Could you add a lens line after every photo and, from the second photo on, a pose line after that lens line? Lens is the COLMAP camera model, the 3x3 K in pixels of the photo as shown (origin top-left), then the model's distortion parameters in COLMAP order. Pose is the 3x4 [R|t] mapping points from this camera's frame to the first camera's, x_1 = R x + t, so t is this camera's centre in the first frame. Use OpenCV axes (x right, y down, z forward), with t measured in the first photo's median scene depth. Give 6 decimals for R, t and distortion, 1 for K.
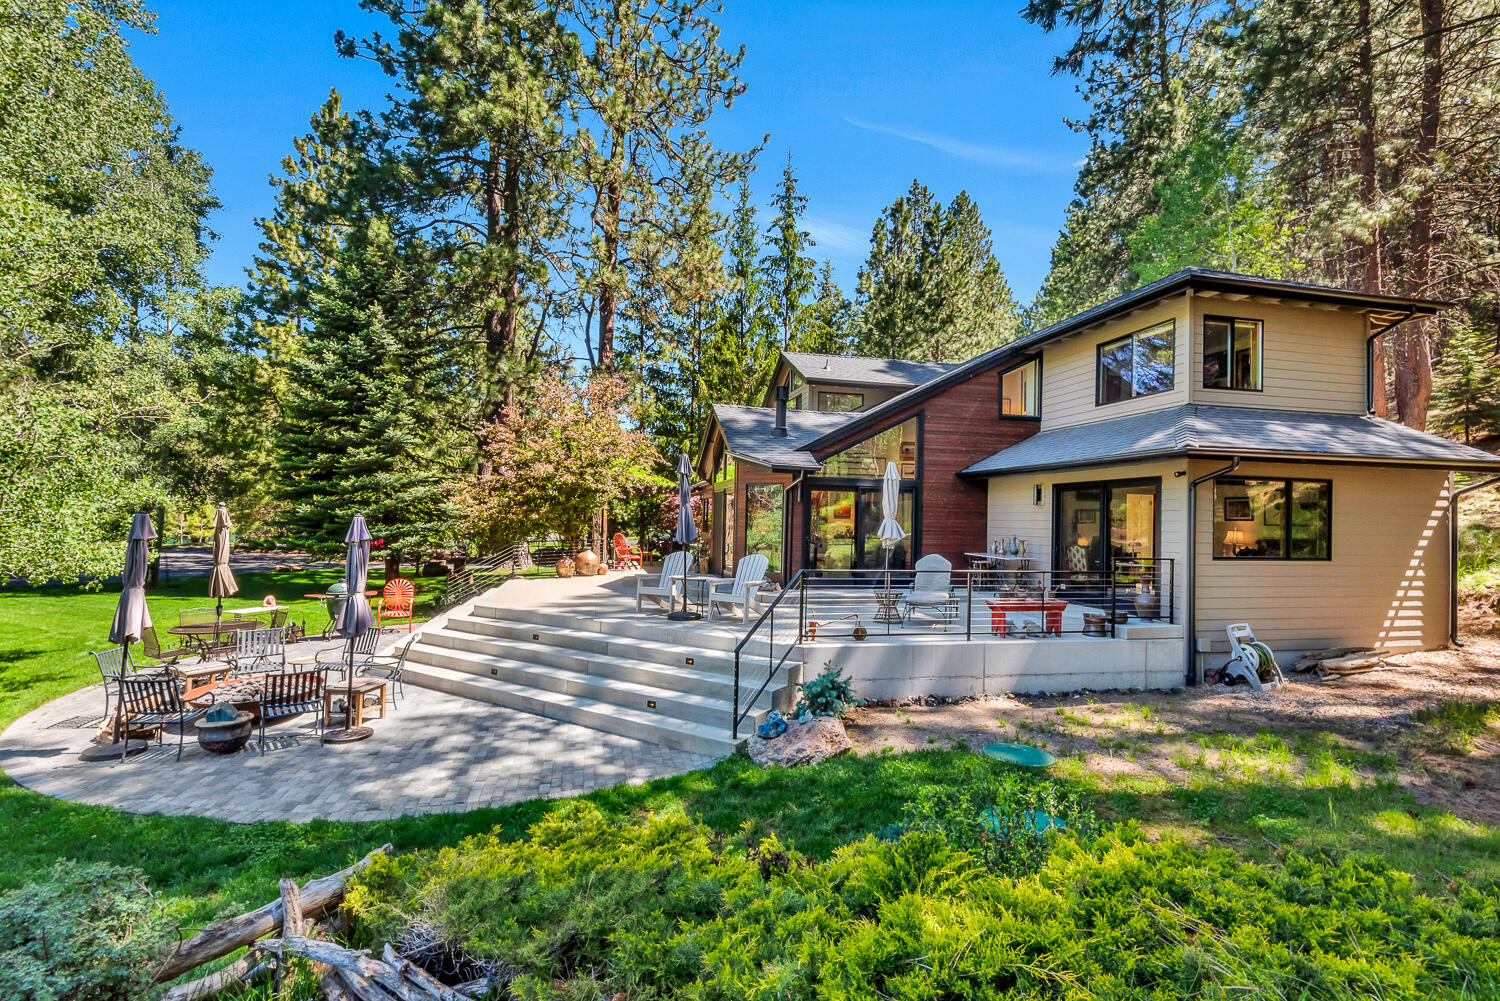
lens RADIAL K [[697.4, 0, 757.6], [0, 697.4, 501.5], [0, 0, 1]] dist [-0.010171, -0.001375]
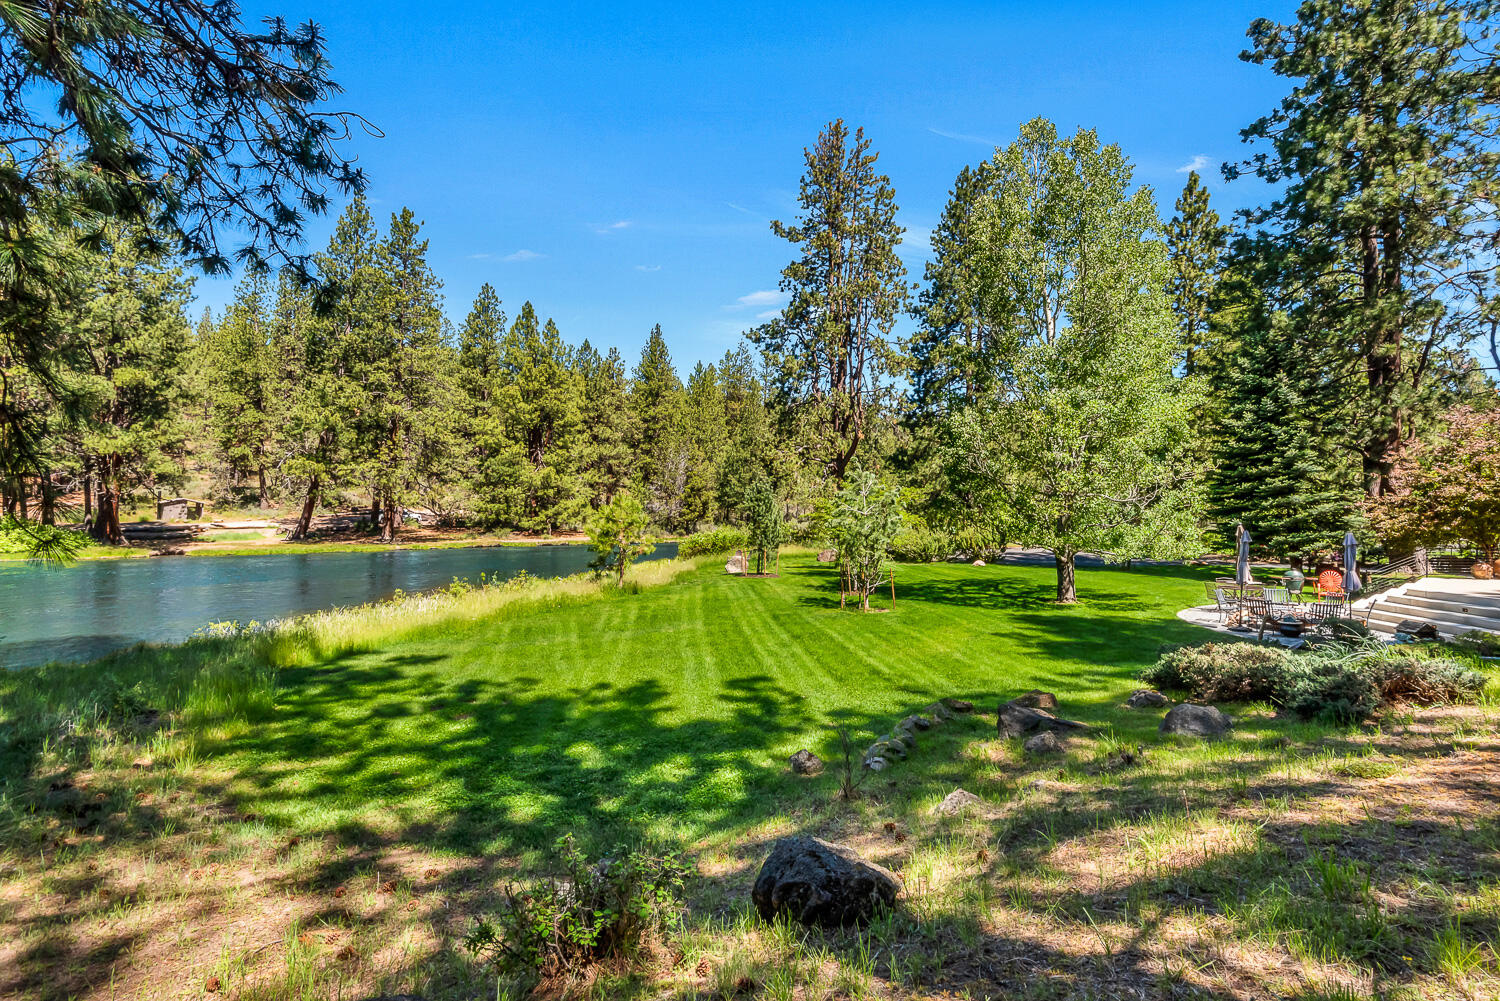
lens RADIAL K [[697.4, 0, 760.0], [0, 697.4, 492.5], [0, 0, 1]] dist [-0.010171, -0.001375]
pose [[0.488460, -0.034886, -0.871889, 0.135159], [0.020272, 0.999384, -0.028630, -0.027546], [0.872351, -0.003691, 0.488867, -0.575420]]
